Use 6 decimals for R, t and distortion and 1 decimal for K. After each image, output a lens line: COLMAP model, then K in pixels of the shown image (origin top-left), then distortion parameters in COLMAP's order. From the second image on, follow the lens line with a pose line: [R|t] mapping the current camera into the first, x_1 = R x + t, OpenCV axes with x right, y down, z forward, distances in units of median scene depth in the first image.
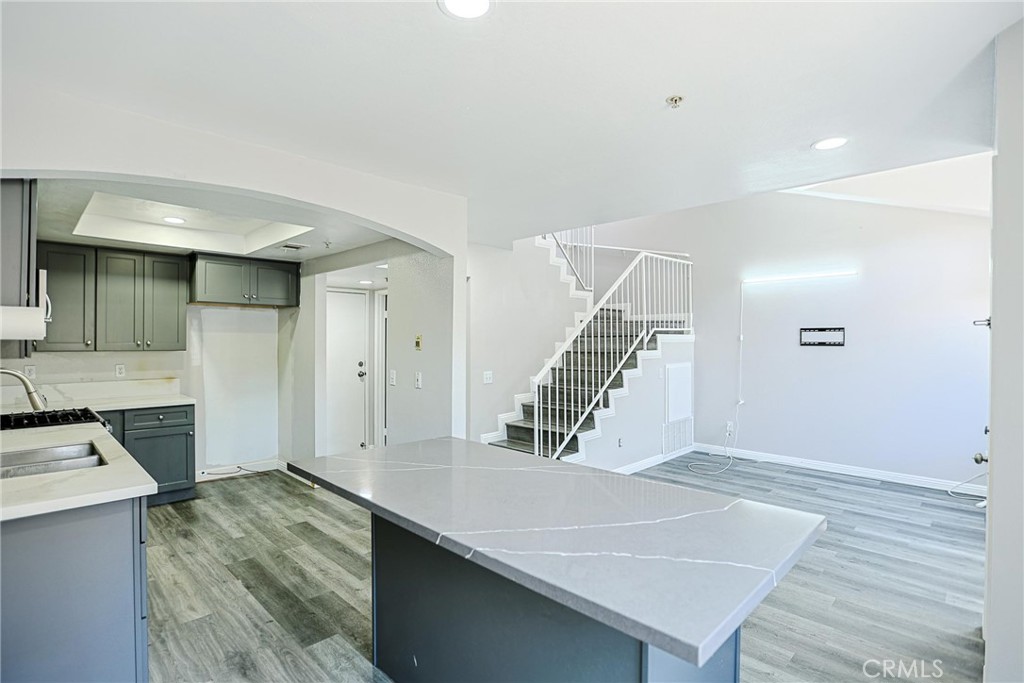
lens RADIAL K [[497.3, 0, 513.8], [0, 497.3, 345.7], [0, 0, 1]] dist [-0.047530, 0.016033]
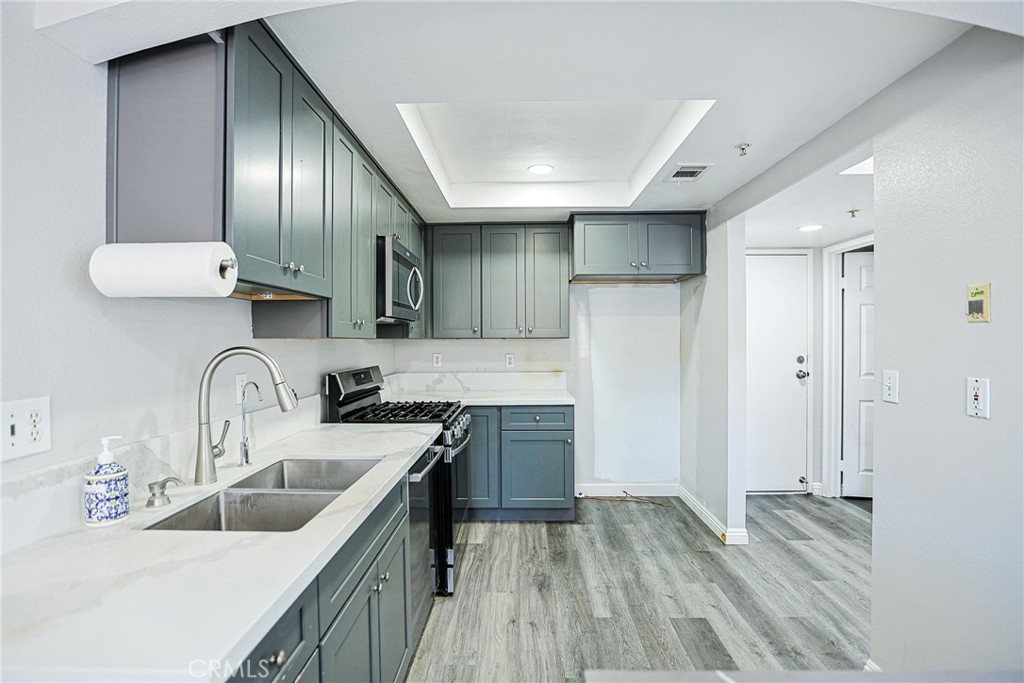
lens RADIAL K [[497.3, 0, 514.1], [0, 497.3, 343.4], [0, 0, 1]] dist [-0.047530, 0.016033]
pose [[0.688523, -0.002971, -0.725209, -0.119860], [0.003103, 0.999995, -0.001152, 0.018462], [0.725208, -0.001457, 0.688528, 0.332447]]
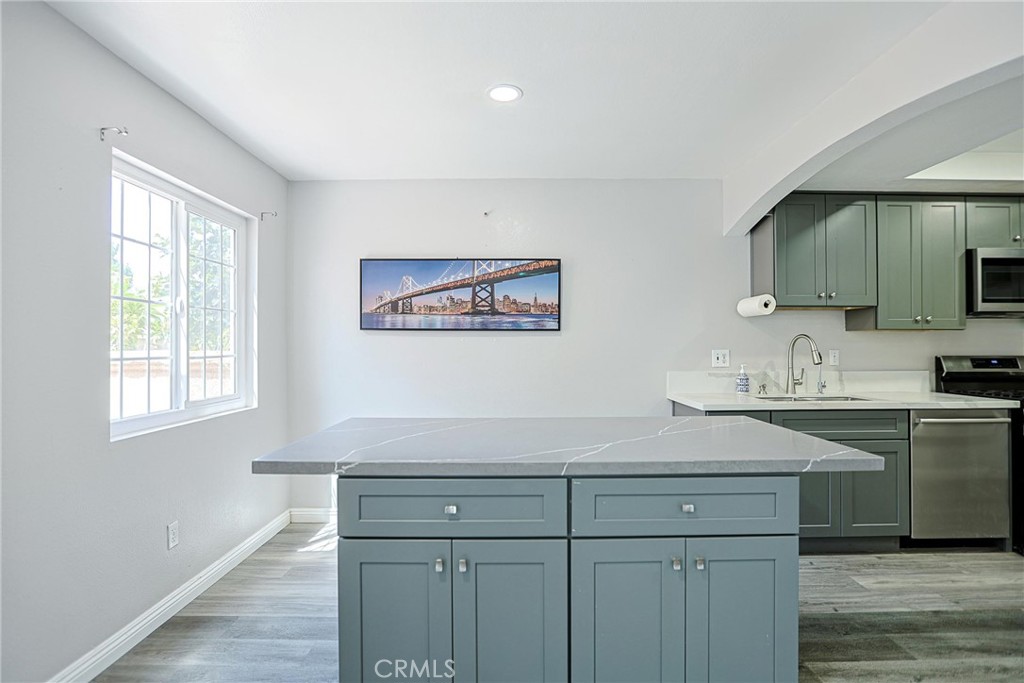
lens RADIAL K [[497.3, 0, 512.6], [0, 497.3, 343.2], [0, 0, 1]] dist [-0.047530, 0.016033]
pose [[-0.714018, -0.007194, -0.700090, 0.286885], [-0.006218, 0.999973, -0.003933, 0.036673], [0.700099, 0.001545, -0.714044, 0.613582]]
